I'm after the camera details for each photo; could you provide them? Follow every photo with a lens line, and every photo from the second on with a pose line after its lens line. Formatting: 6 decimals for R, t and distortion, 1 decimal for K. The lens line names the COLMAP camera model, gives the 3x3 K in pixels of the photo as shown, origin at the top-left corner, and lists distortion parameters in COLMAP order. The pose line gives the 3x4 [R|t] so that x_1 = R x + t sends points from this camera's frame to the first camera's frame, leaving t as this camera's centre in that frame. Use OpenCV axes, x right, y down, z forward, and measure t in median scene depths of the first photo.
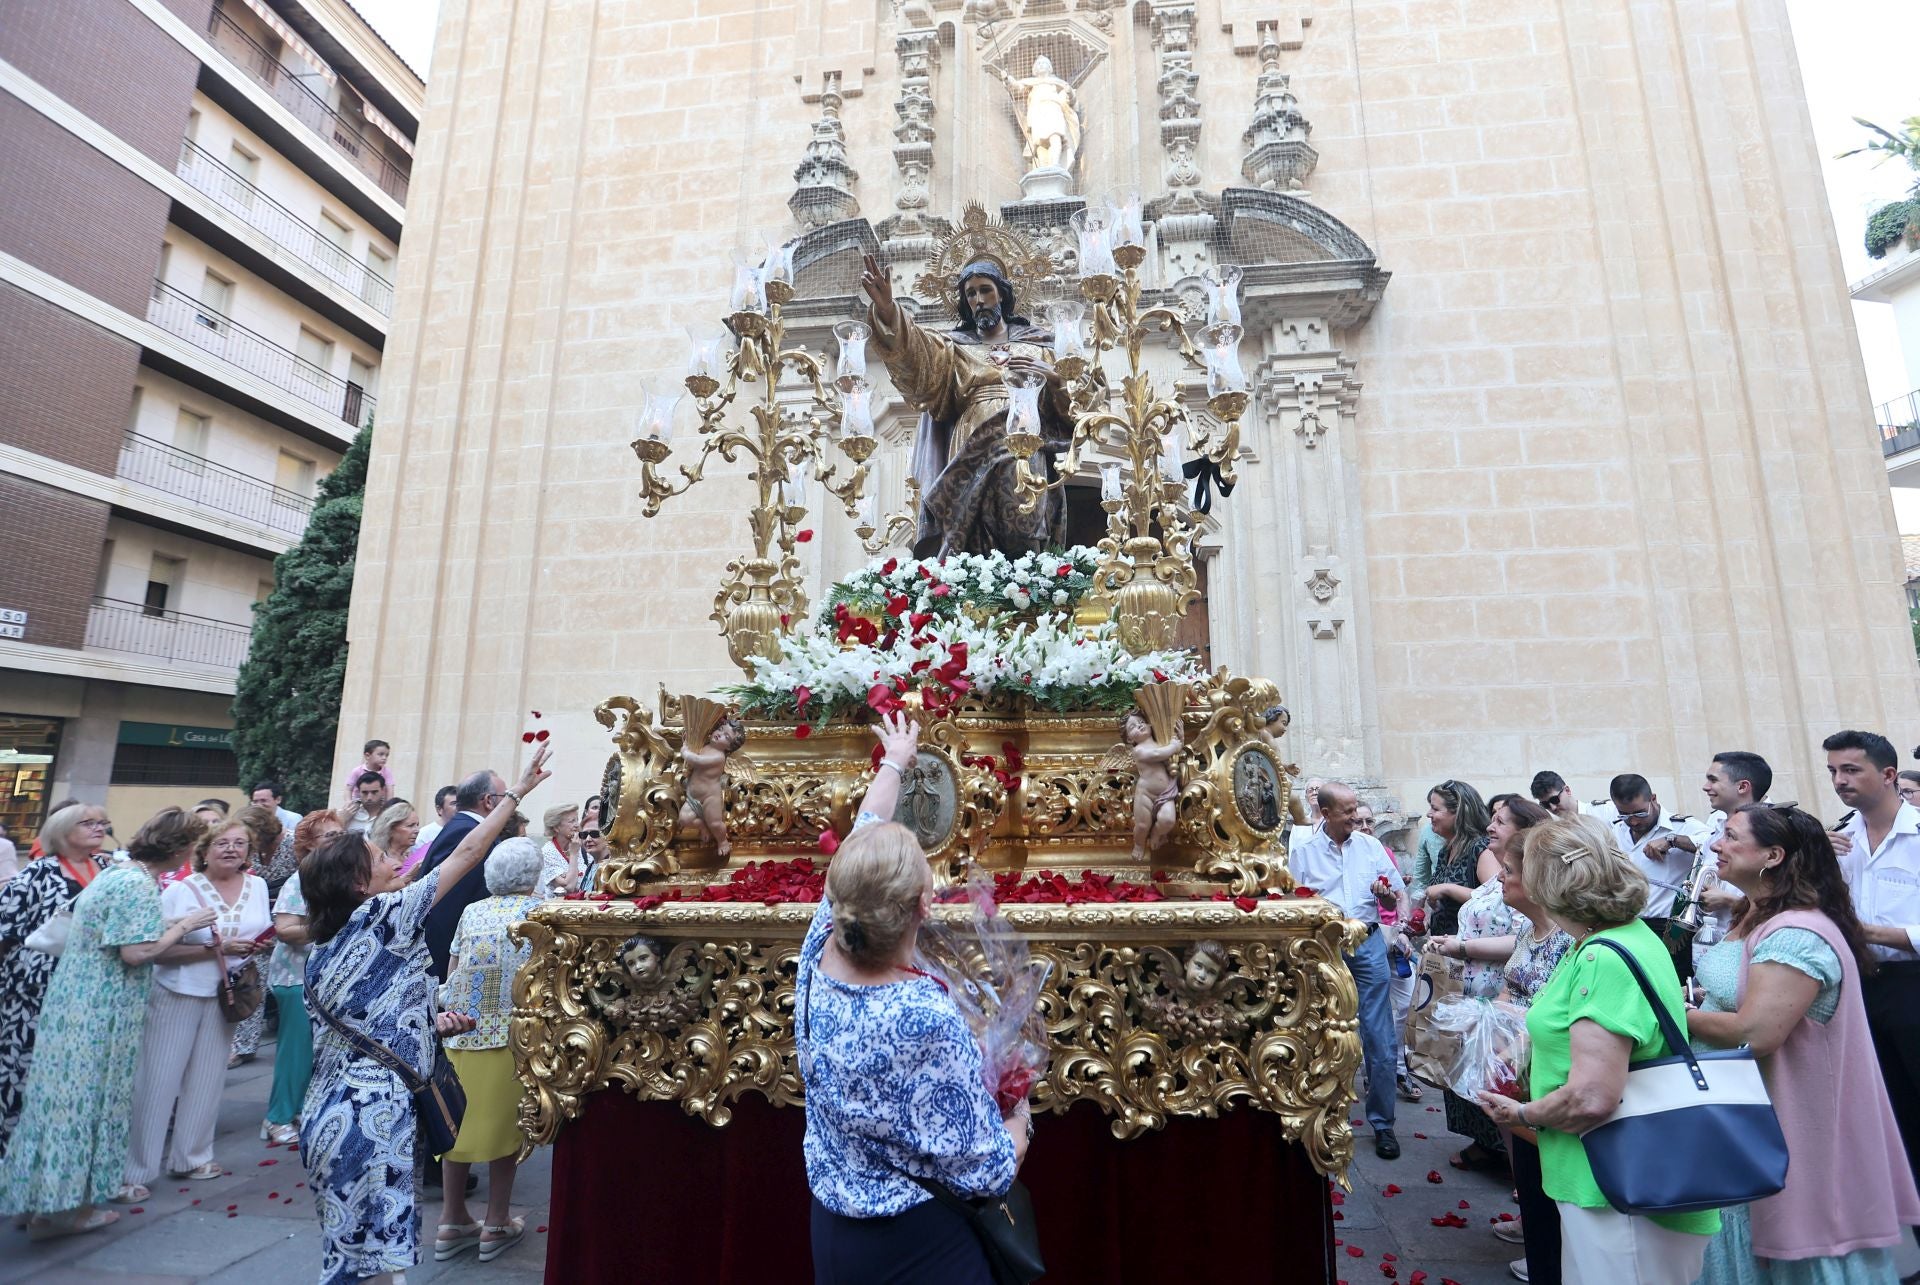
lens RADIAL K [[941.1, 0, 1023.0], [0, 941.1, 621.5], [0, 0, 1]] dist [-0.048010, 0.024822]
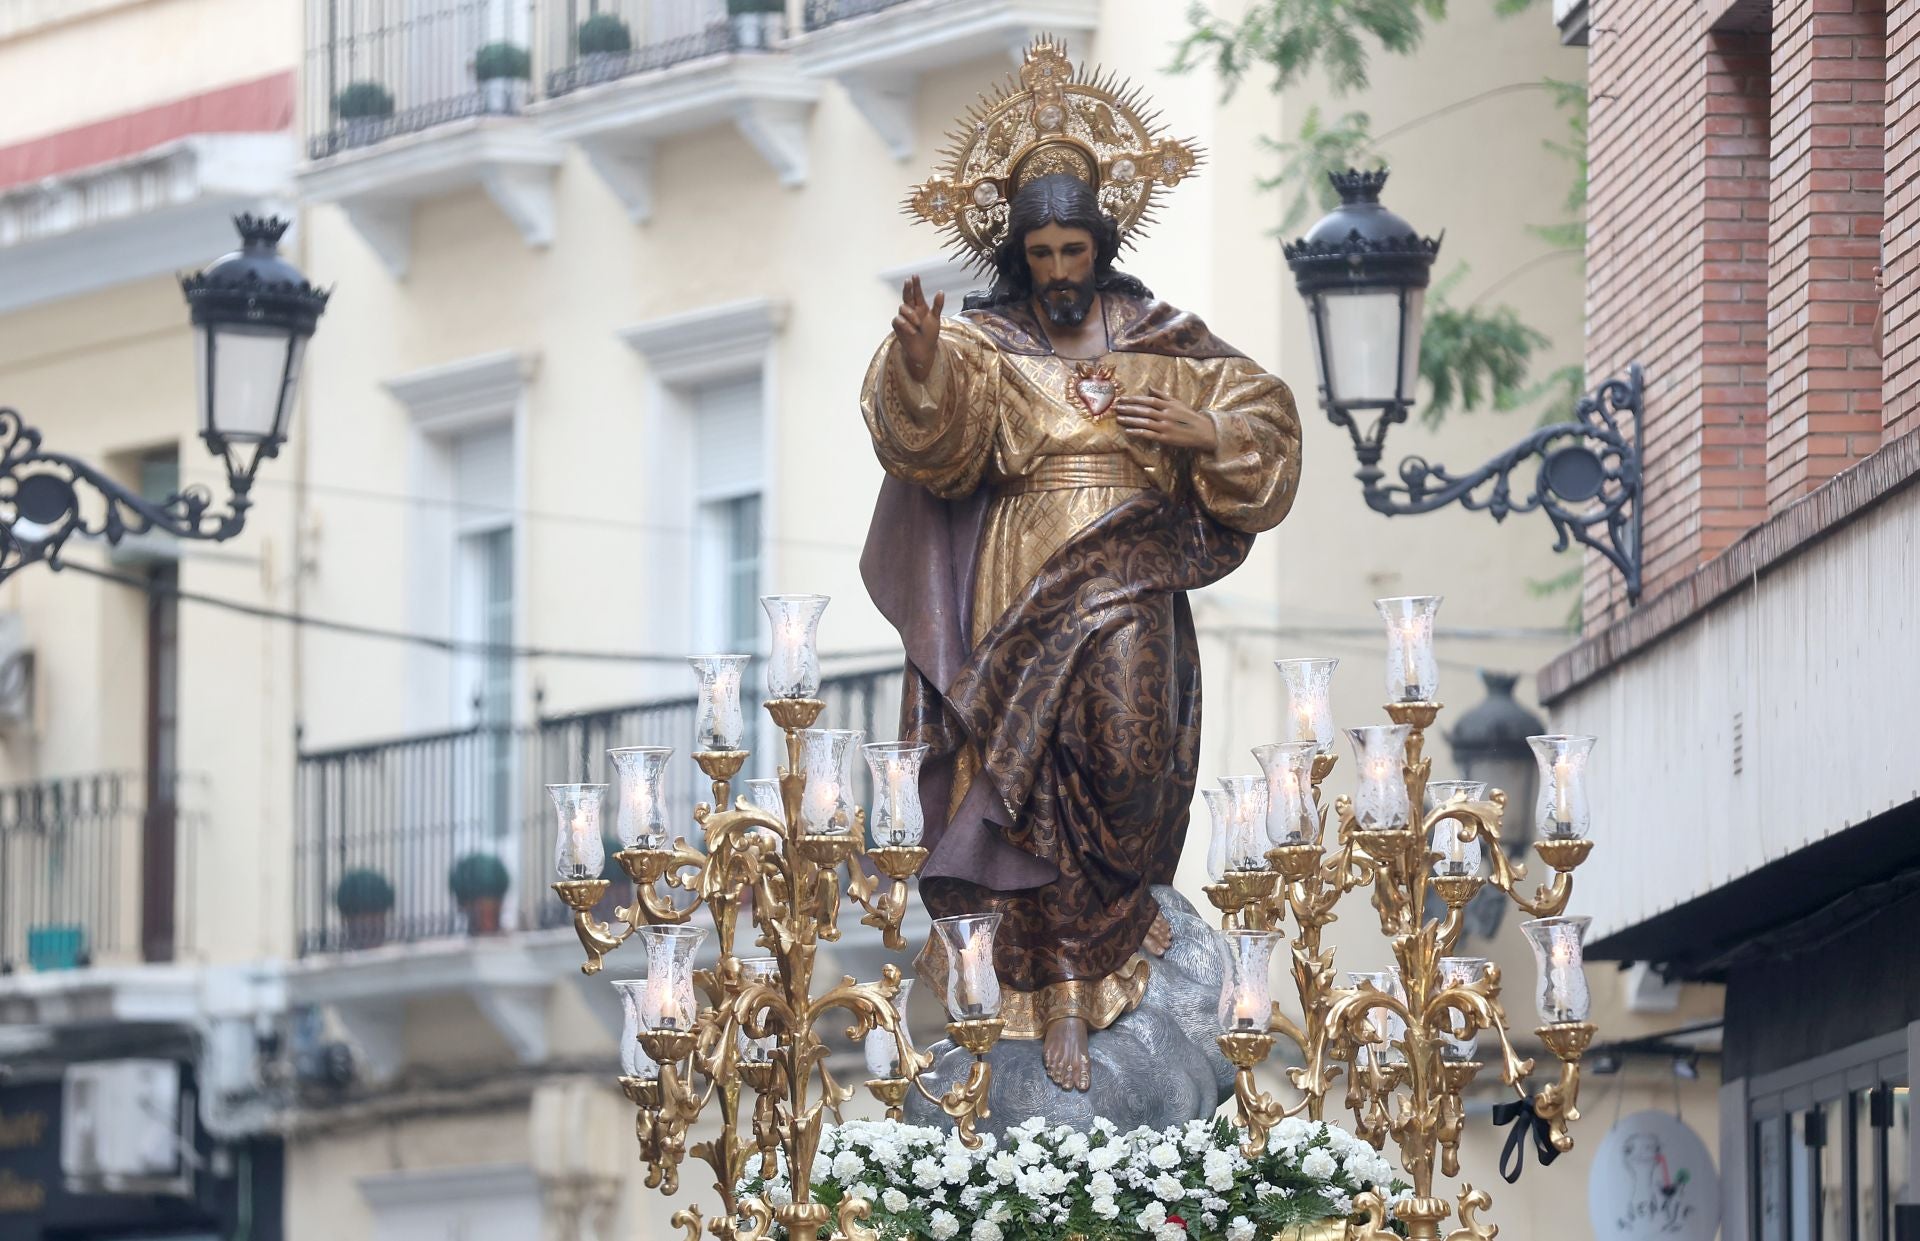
lens RADIAL K [[13581.5, 0, 892.8], [0, 13581.5, 787.1], [0, 0, 1]] dist [2.251555, 2.313997]
pose [[0.980664, 0.016220, 0.195028, -0.839140], [-0.039505, 0.992451, 0.116102, -0.586333], [-0.191673, -0.121561, 0.973902, -3.264676]]
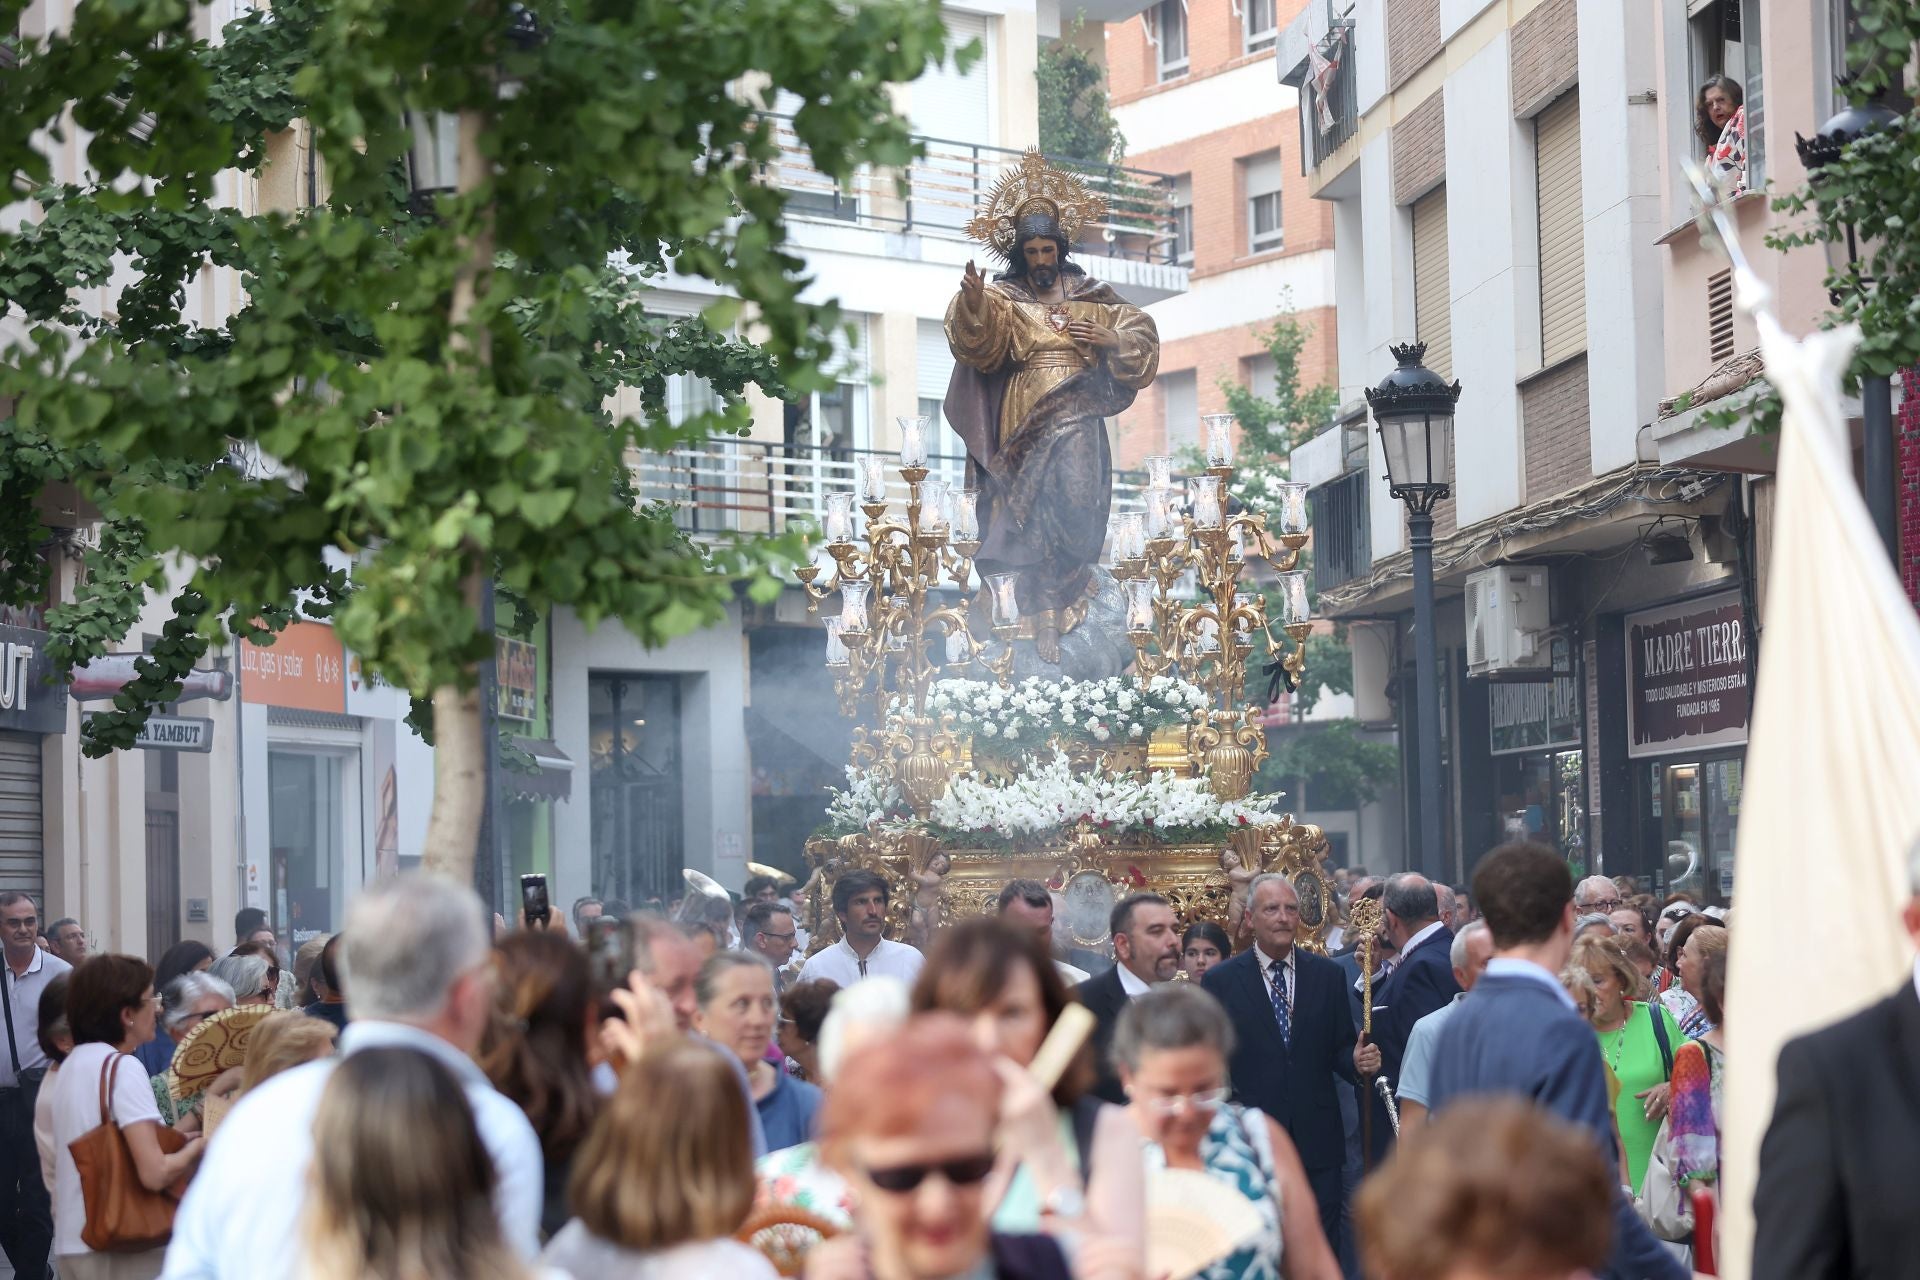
lens RADIAL K [[5521.9, 0, 960.0], [0, 5521.9, 640.0], [0, 0, 1]] dist [-0.054423, -0.035489]
pose [[0.978648, 0.005564, 0.205468, -0.738940], [-0.030976, 0.992210, 0.120668, -0.448092], [-0.203196, -0.124456, 0.971196, -2.592975]]
